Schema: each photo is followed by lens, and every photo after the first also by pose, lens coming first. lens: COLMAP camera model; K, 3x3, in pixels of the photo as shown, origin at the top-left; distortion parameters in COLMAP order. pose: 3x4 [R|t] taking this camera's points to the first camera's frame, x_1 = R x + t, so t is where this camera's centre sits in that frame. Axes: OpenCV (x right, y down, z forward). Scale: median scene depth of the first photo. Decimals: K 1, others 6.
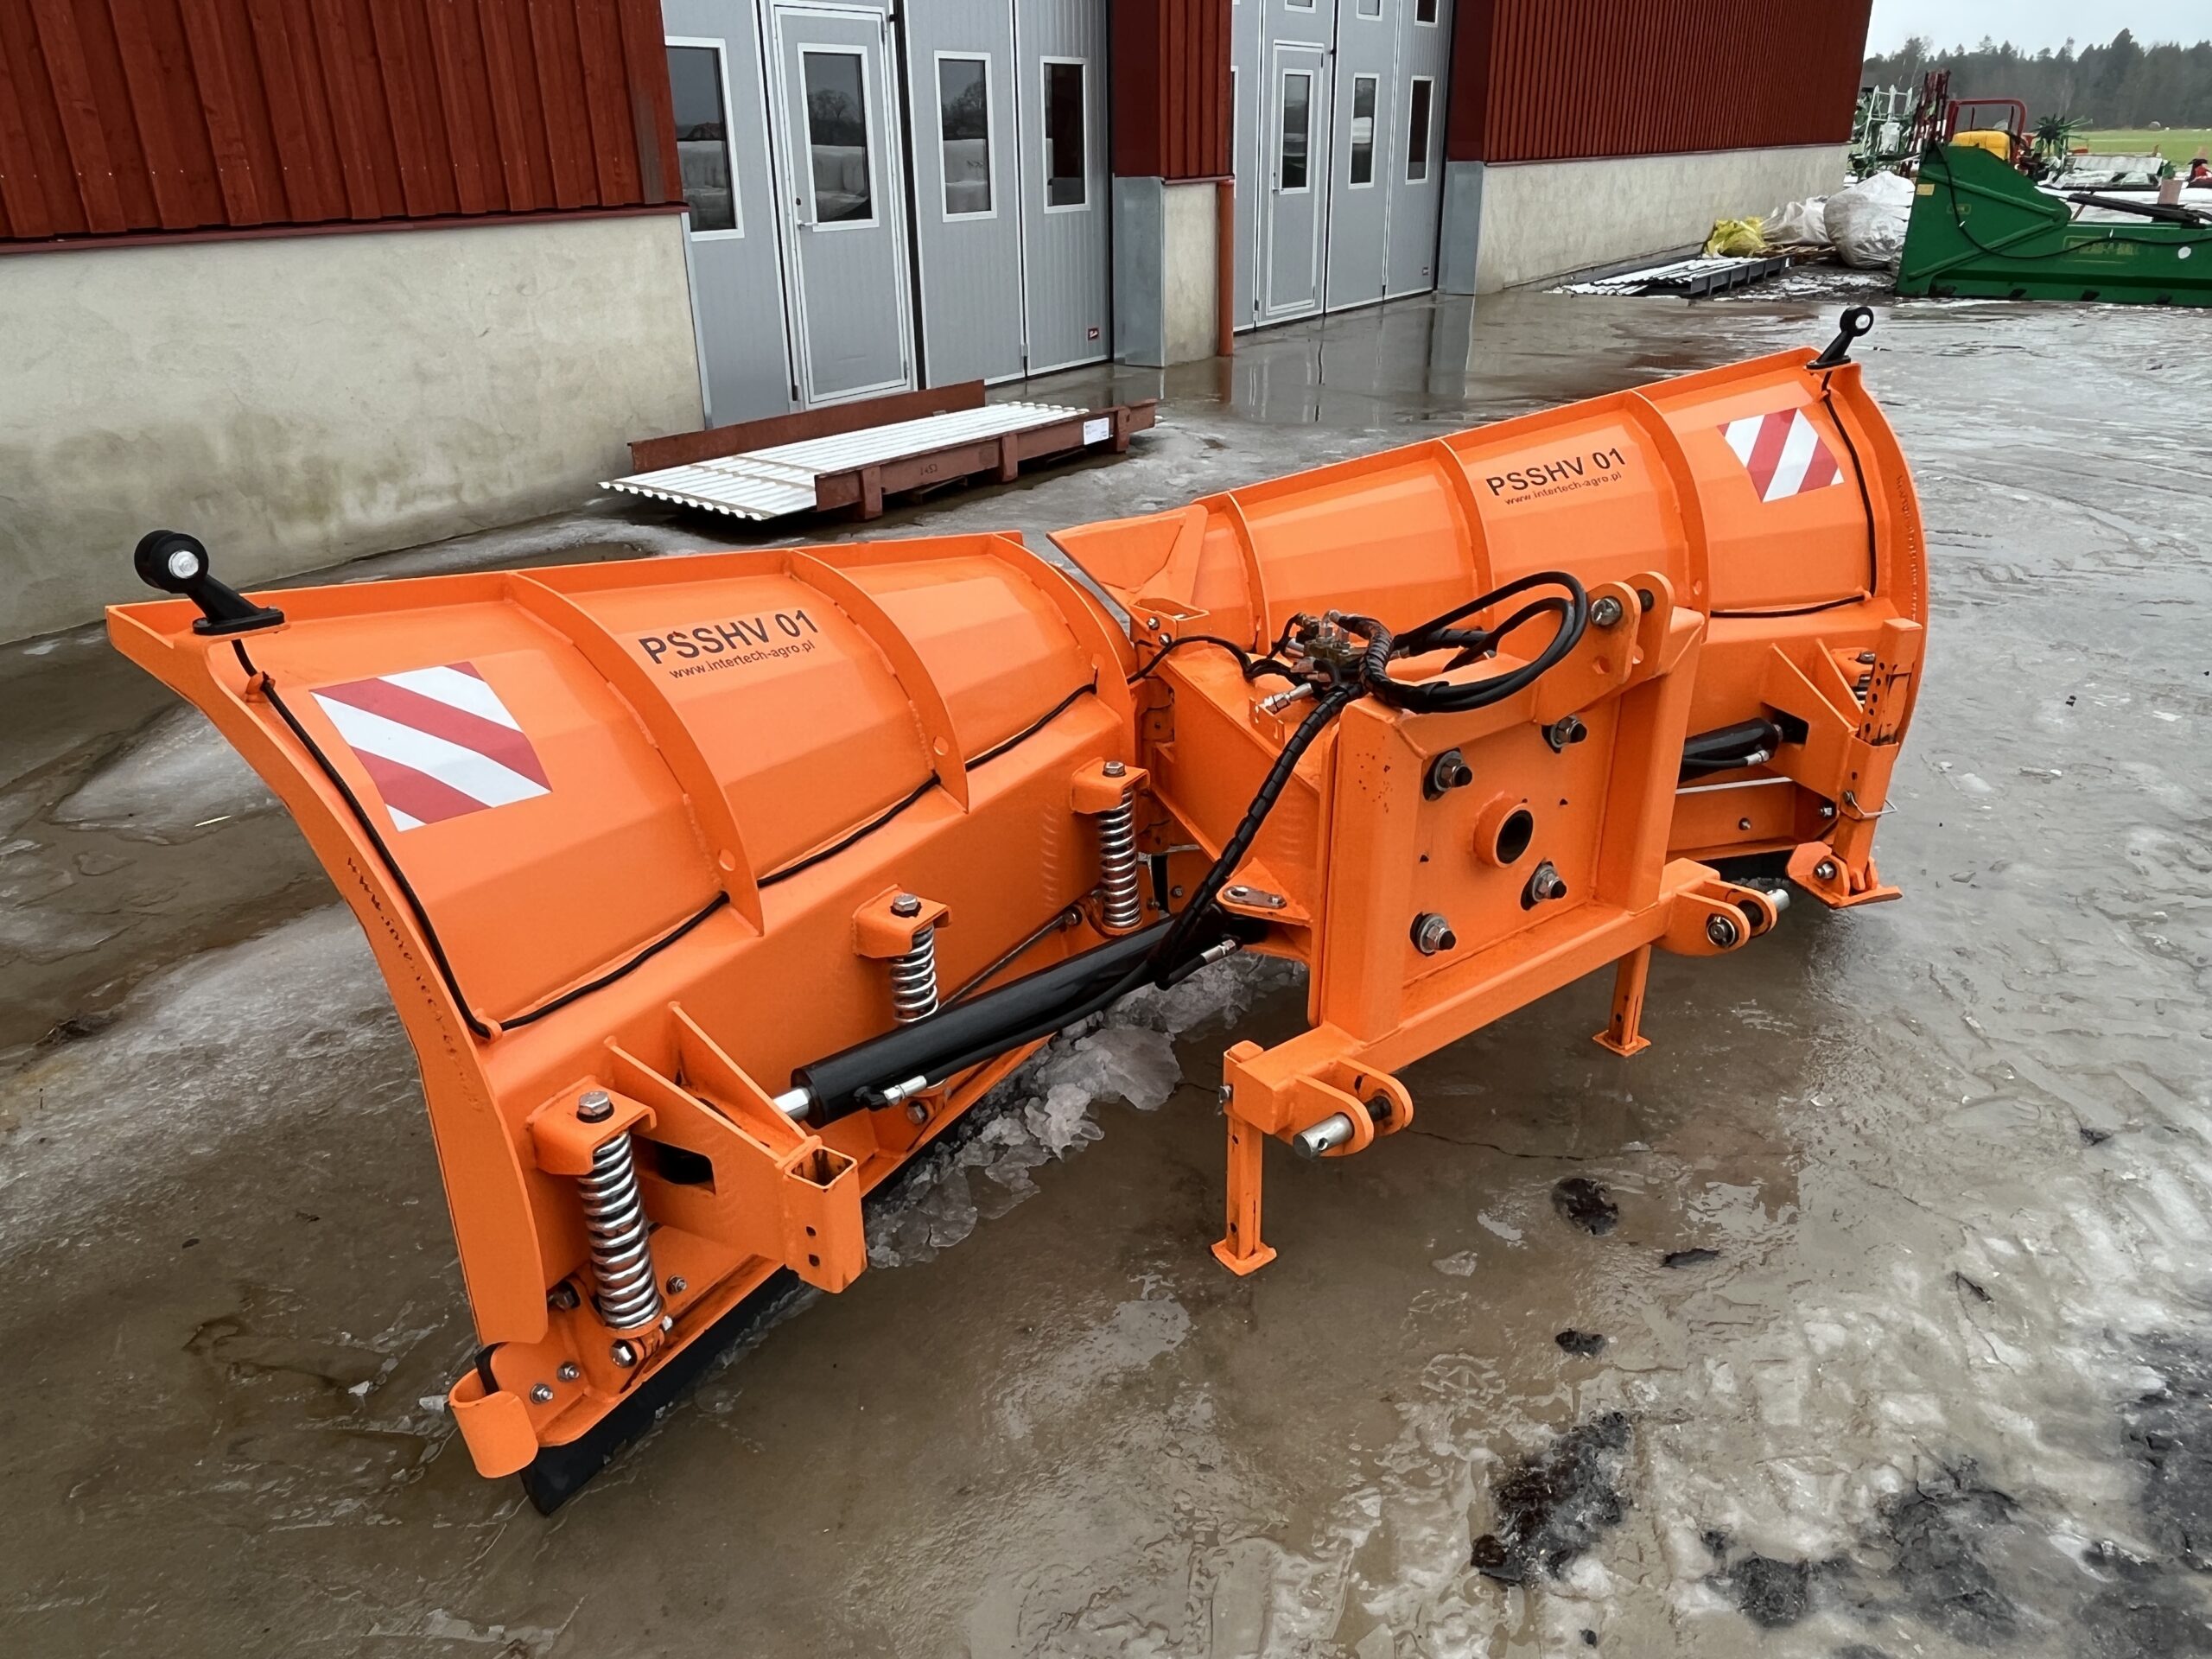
lens RADIAL K [[1541.4, 0, 1090.8], [0, 1541.4, 825.2], [0, 0, 1]] dist [0.001796, -0.002763]
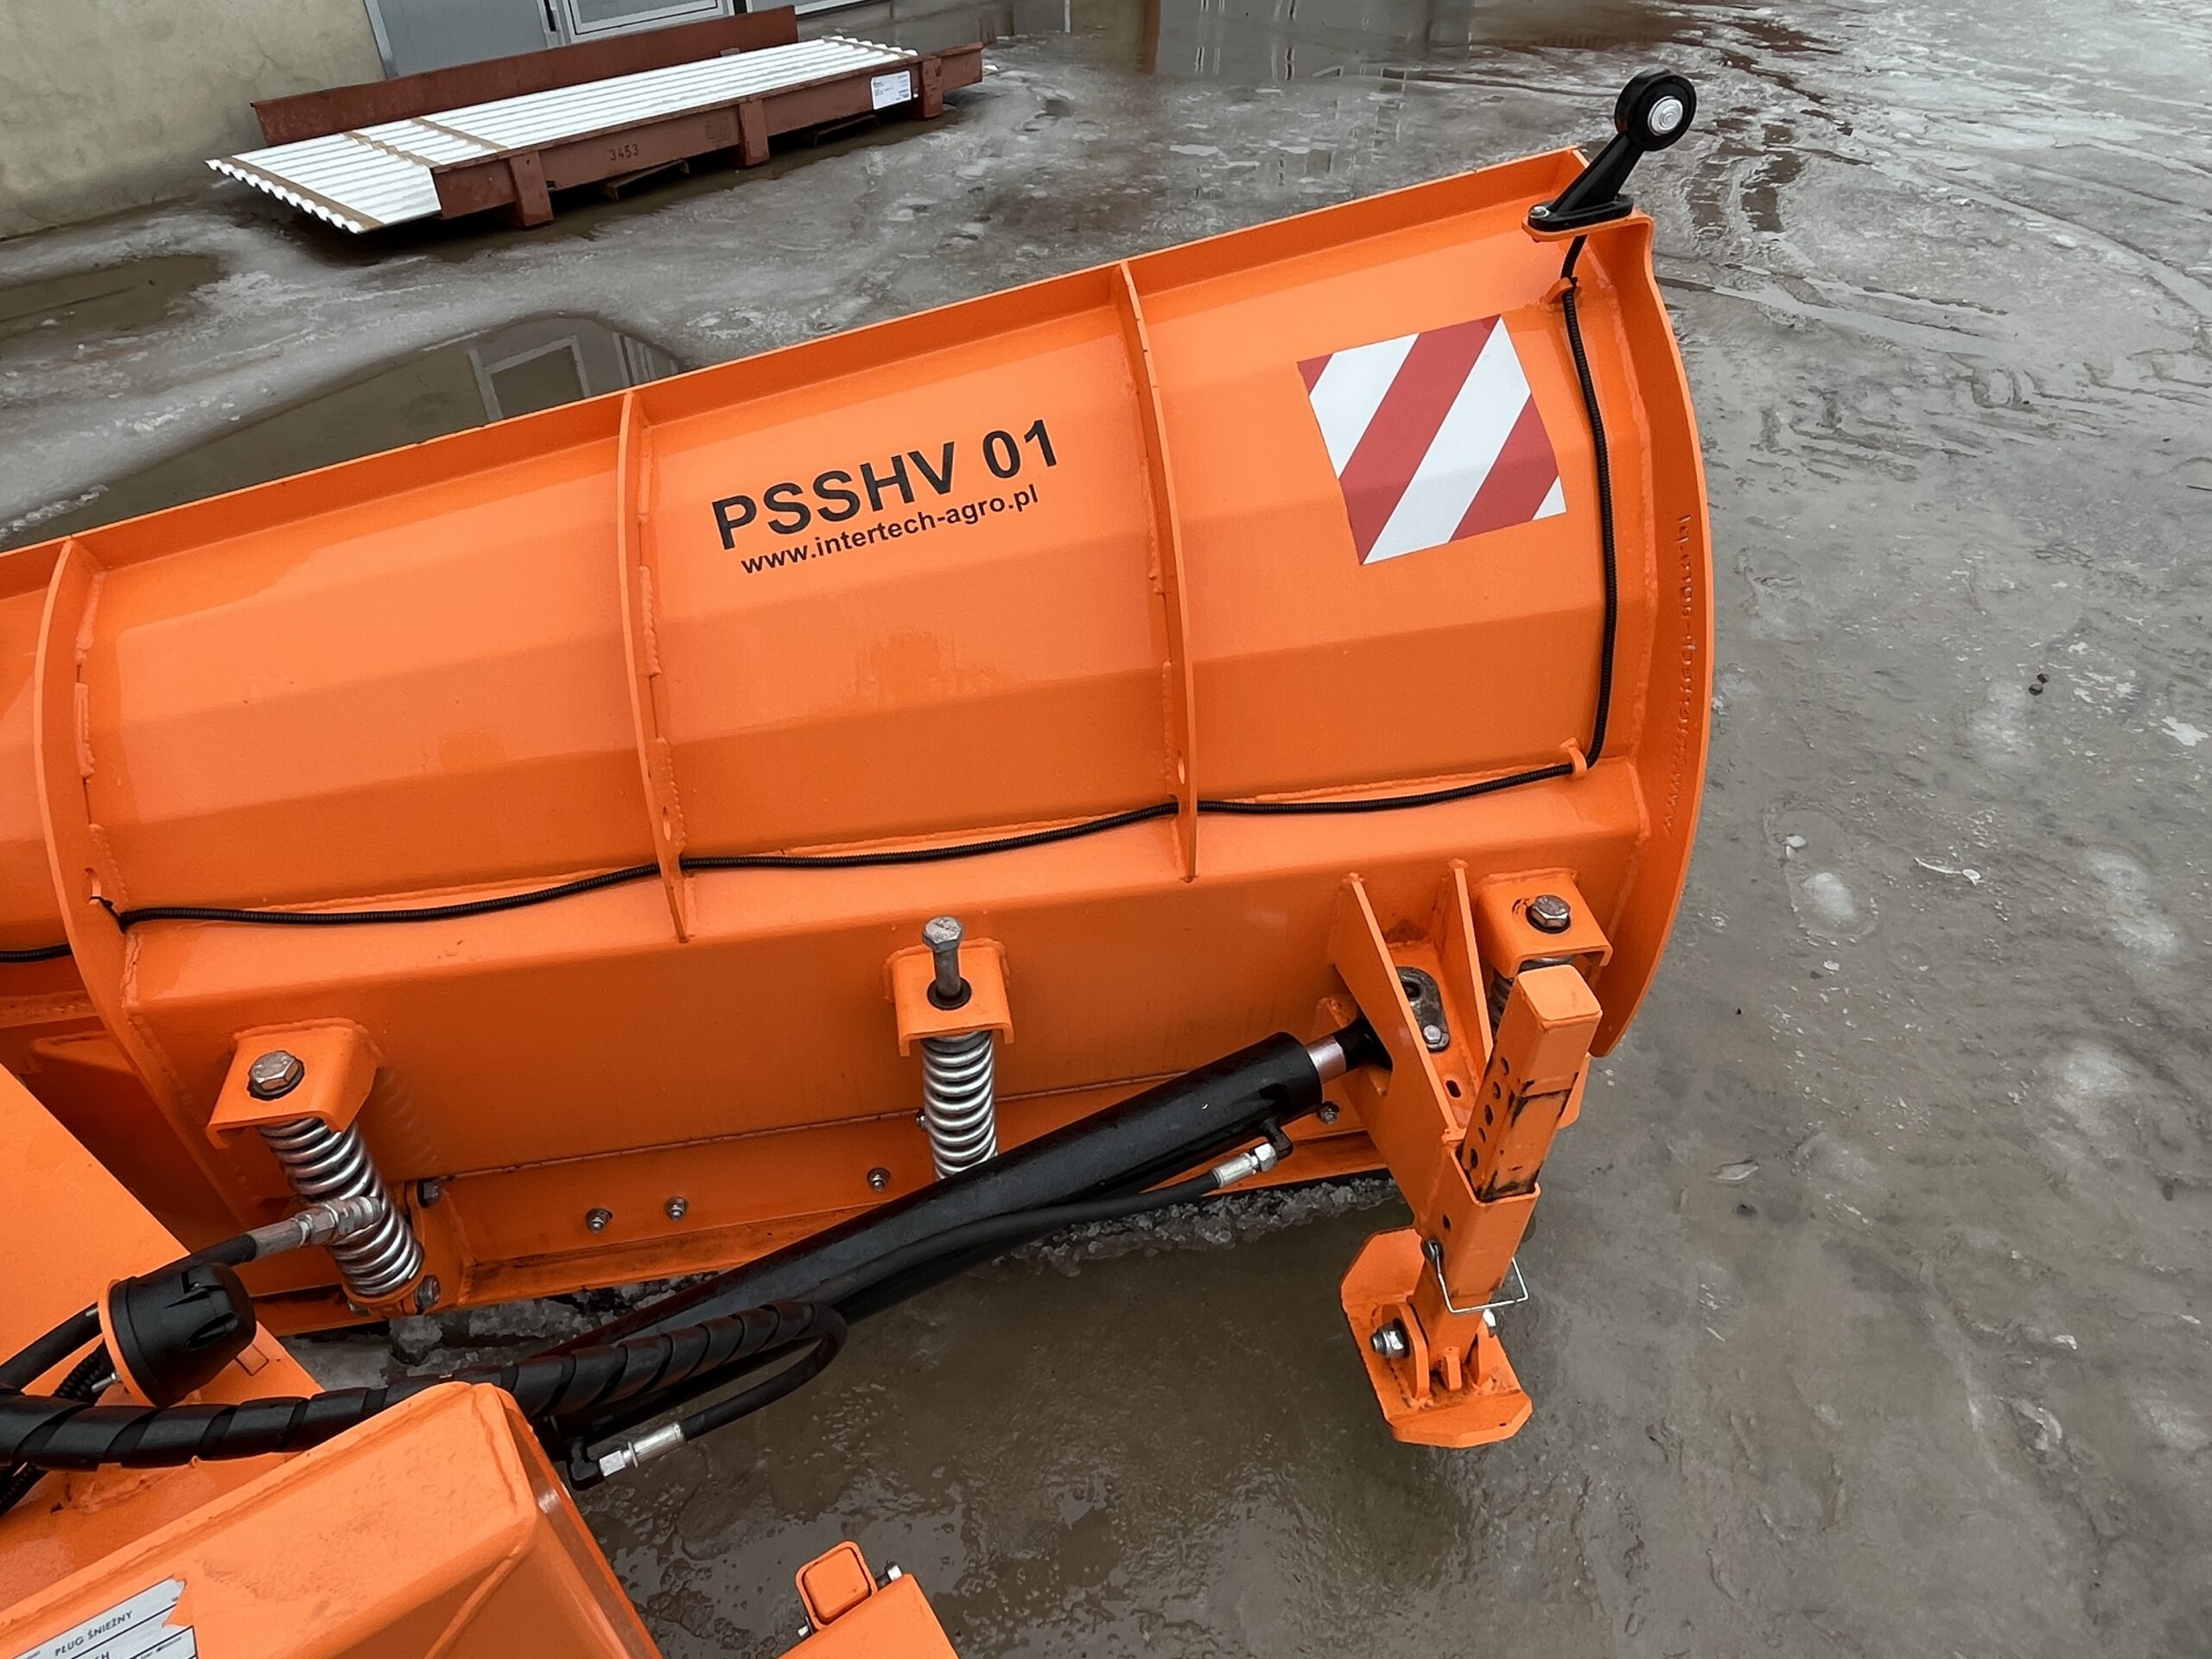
lens RADIAL K [[1360.2, 0, 1079.6], [0, 1360.2, 822.0], [0, 0, 1]] dist [-0.003420, 0.000159]
pose [[0.998030, 0.048639, -0.039625, 0.174820], [-0.035563, 0.958941, 0.281366, -0.114960], [0.051684, -0.279403, 0.958782, 0.280721]]
